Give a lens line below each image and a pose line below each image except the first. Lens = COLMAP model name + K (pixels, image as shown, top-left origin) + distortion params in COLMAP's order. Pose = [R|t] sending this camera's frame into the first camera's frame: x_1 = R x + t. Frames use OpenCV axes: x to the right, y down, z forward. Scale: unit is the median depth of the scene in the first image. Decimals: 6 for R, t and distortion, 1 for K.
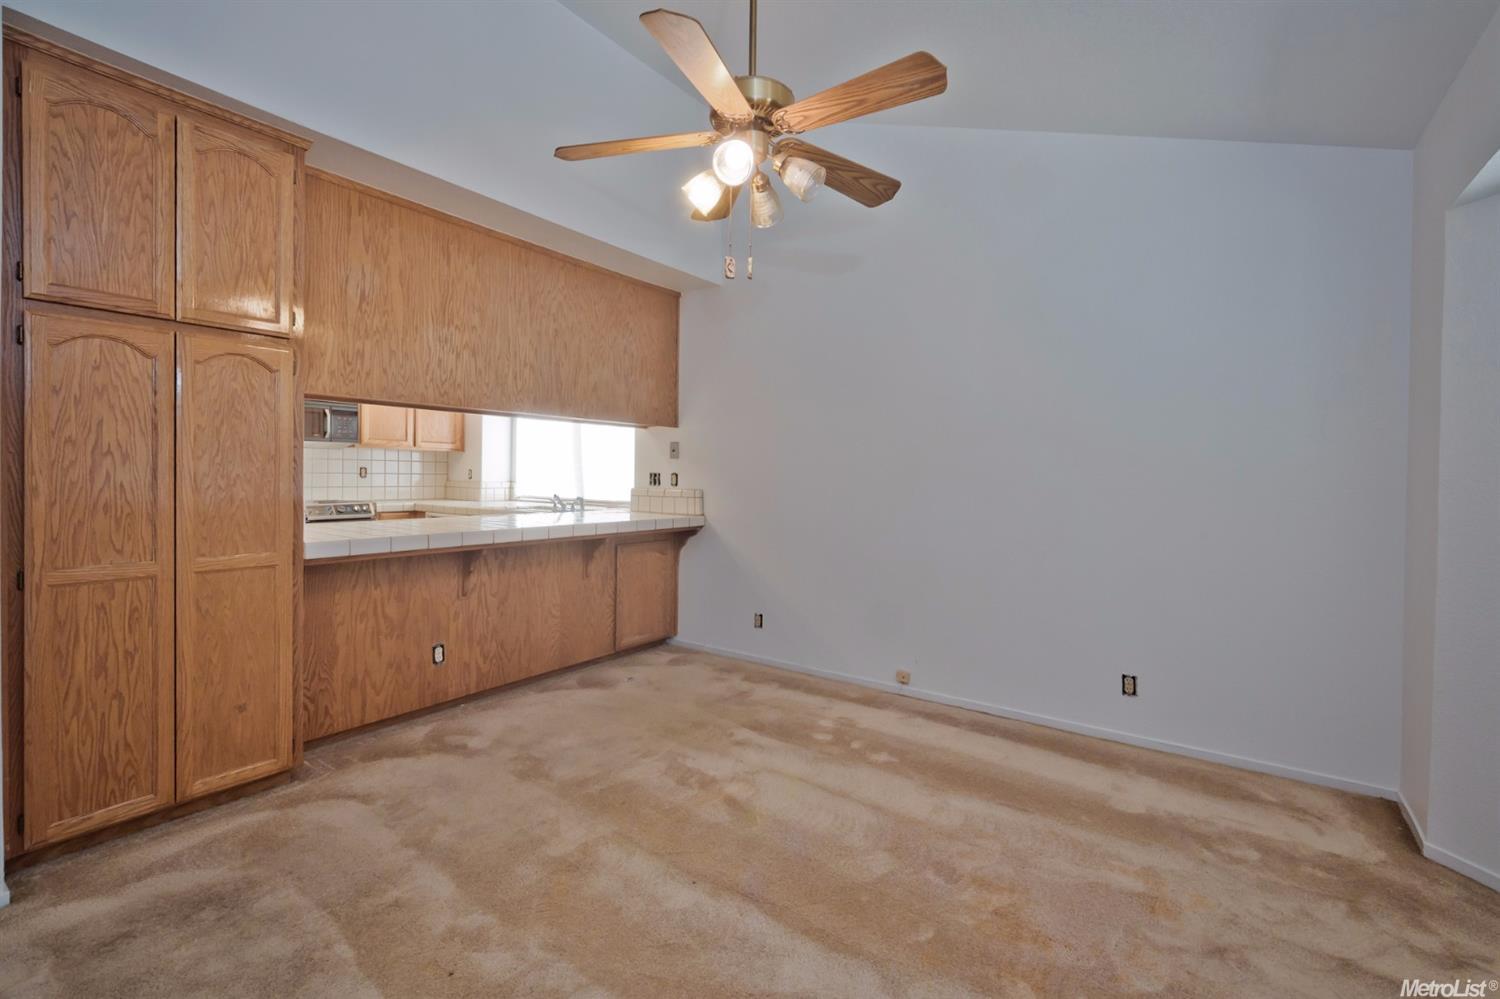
lens RADIAL K [[640.1, 0, 749.7], [0, 640.1, 483.3], [0, 0, 1]] dist [0.000762, -0.000072]
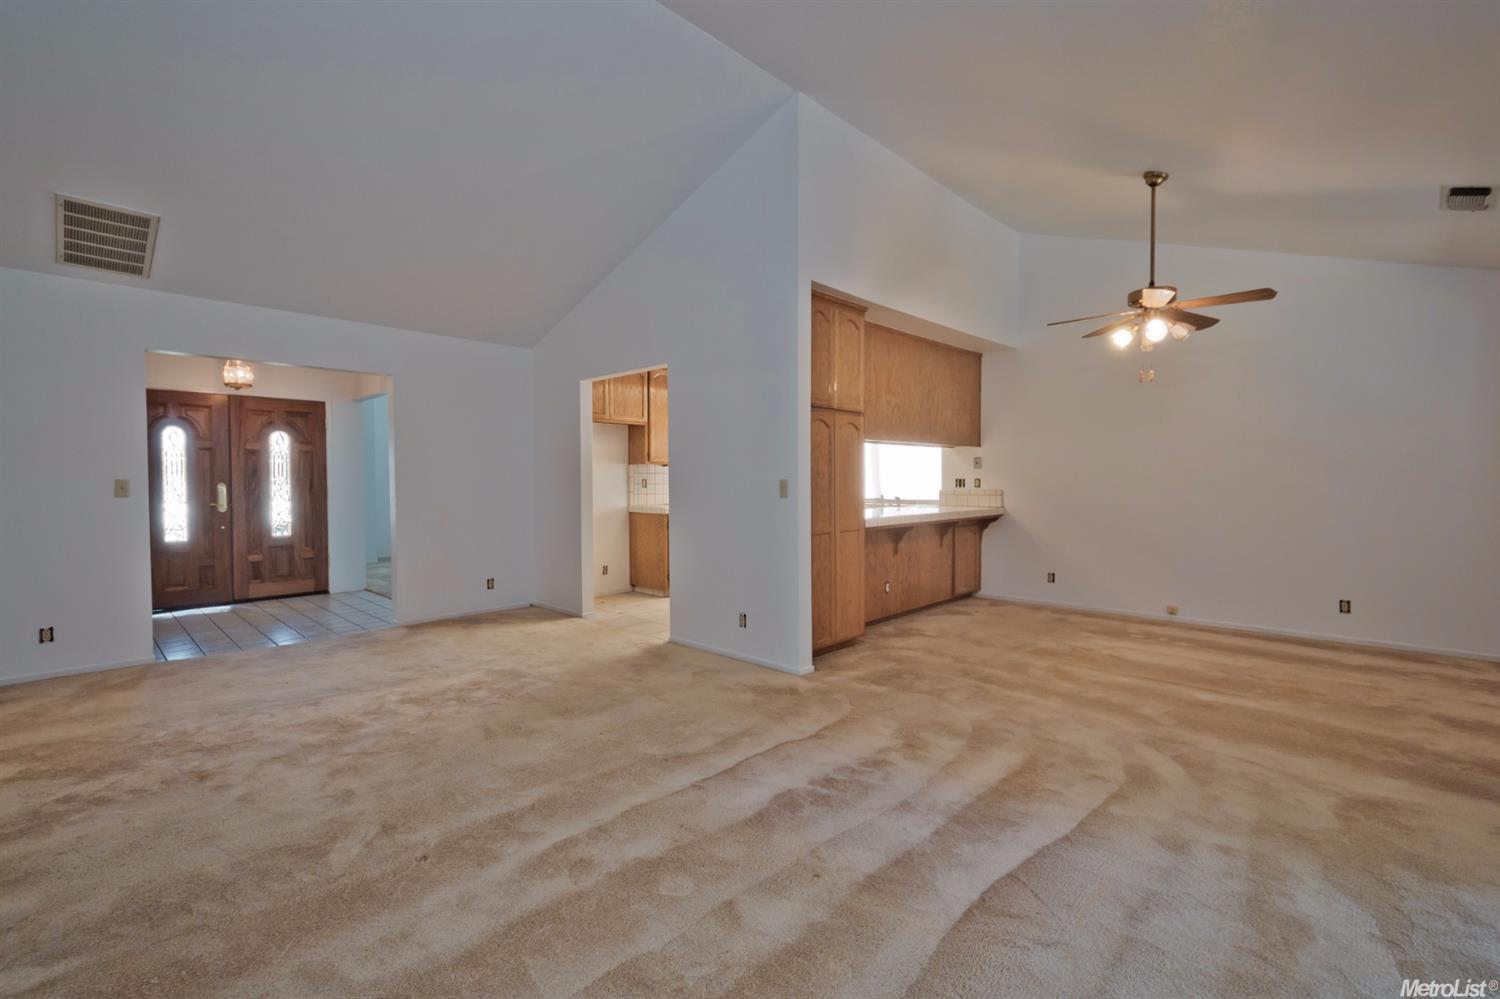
lens RADIAL K [[652.3, 0, 750.0], [0, 652.3, 499.5], [0, 0, 1]] dist [-0.001204, -0.000464]
pose [[0.989165, -0.015367, -0.146001, -0.455522], [0.017483, 0.999760, 0.013223, 0.002936], [0.145763, -0.015633, 0.989196, -0.587100]]
